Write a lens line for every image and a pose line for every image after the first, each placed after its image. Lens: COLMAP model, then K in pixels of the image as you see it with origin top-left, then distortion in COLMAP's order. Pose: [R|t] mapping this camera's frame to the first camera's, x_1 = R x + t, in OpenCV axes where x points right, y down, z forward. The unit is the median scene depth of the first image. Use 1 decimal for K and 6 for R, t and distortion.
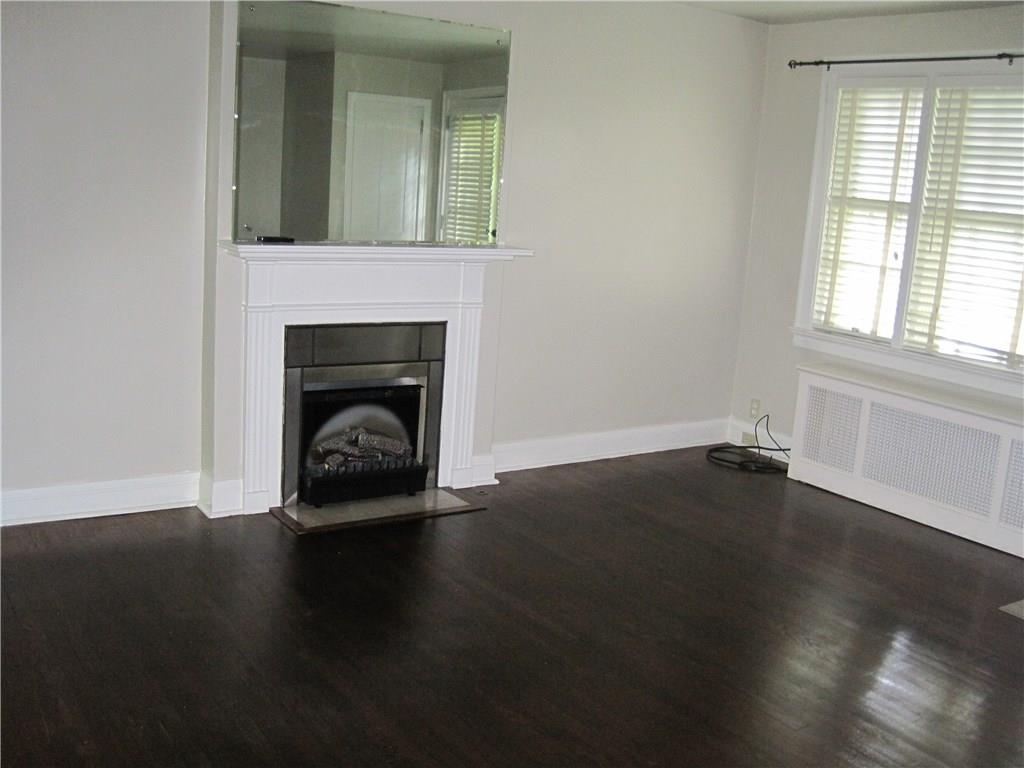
lens RADIAL K [[1060.2, 0, 499.4], [0, 1060.2, 406.3], [0, 0, 1]] dist [-0.169471, 0.139925]
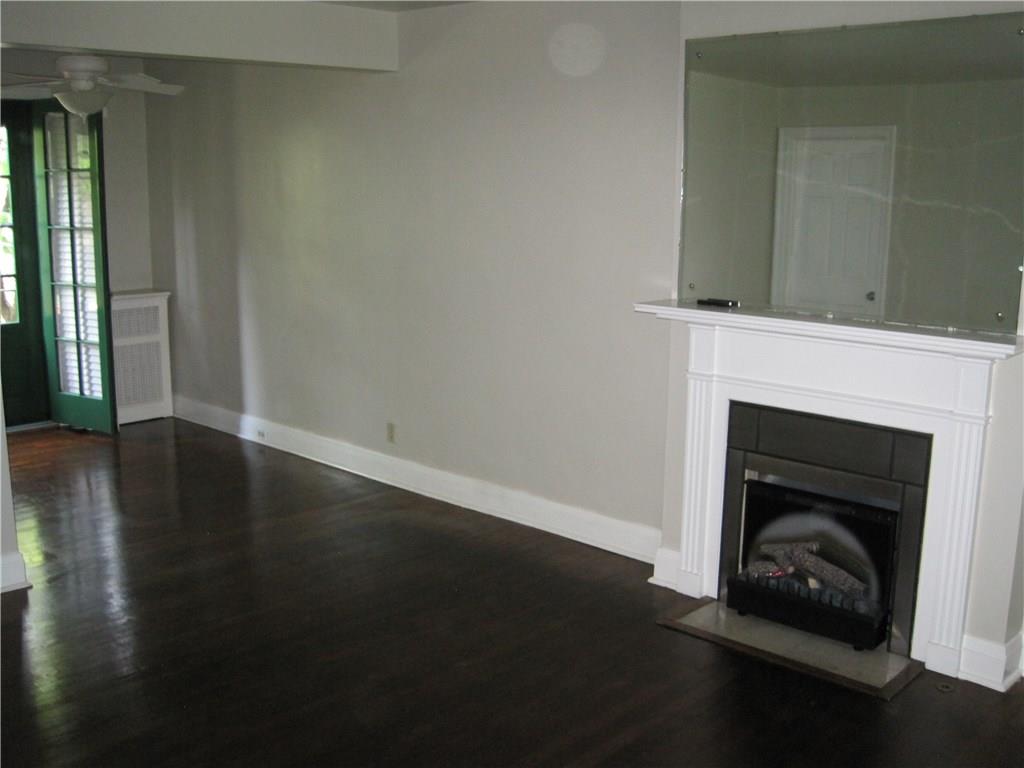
lens RADIAL K [[1057.8, 0, 514.6], [0, 1057.8, 401.7], [0, 0, 1]] dist [-0.180380, 0.156601]
pose [[0.220646, 0.130502, -0.966584, 0.592488], [-0.205865, 0.974914, 0.084634, -0.108514], [0.953381, 0.180311, 0.241977, 0.583522]]
